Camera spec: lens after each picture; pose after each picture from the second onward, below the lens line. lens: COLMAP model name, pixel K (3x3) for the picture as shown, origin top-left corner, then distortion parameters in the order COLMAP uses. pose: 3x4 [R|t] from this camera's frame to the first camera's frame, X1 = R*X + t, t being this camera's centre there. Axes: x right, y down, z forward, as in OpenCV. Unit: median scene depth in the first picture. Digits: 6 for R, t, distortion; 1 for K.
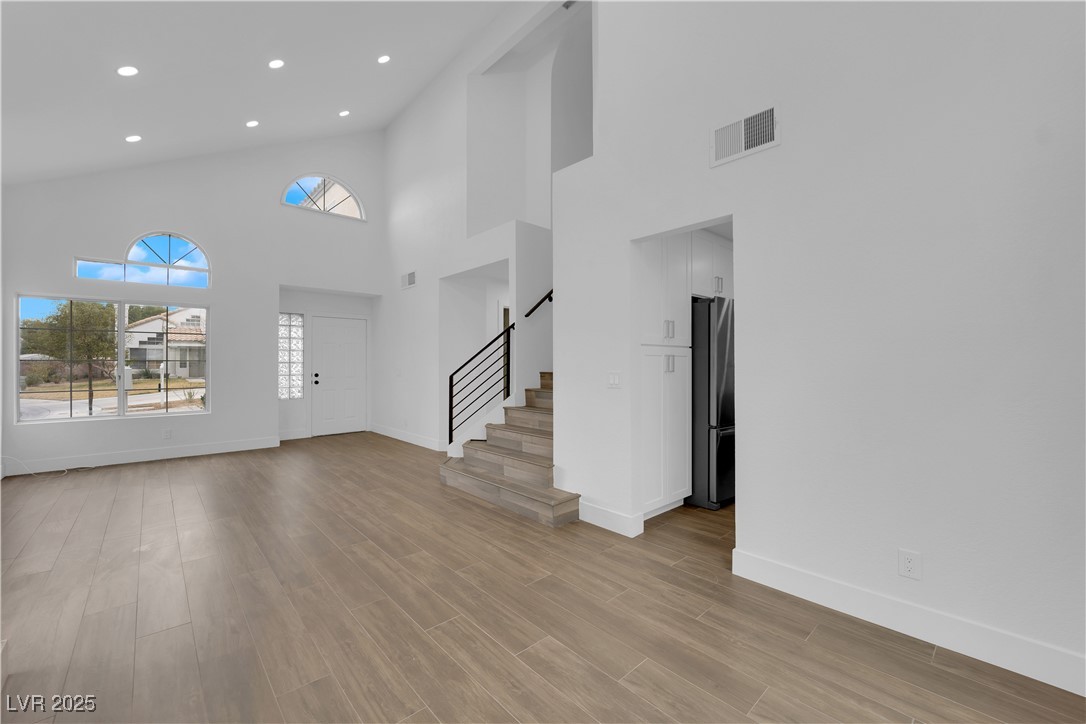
lens RADIAL K [[434.9, 0, 542.6], [0, 434.9, 359.3], [0, 0, 1]] dist [-0.009267, -0.005192]
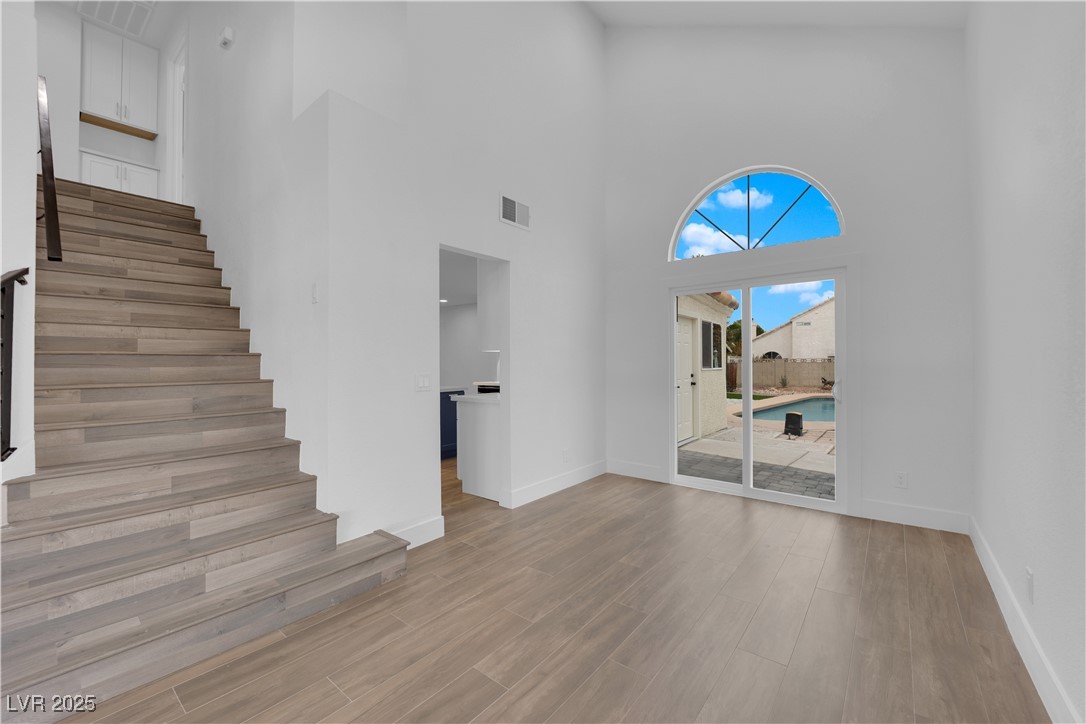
lens RADIAL K [[434.9, 0, 542.6], [0, 434.9, 359.3], [0, 0, 1]] dist [-0.009267, -0.005192]
pose [[-0.154349, 0.014434, 0.987911, -0.924176], [0.002334, 0.999896, -0.014244, 0.013441], [-0.988014, 0.000107, -0.154366, 1.020993]]
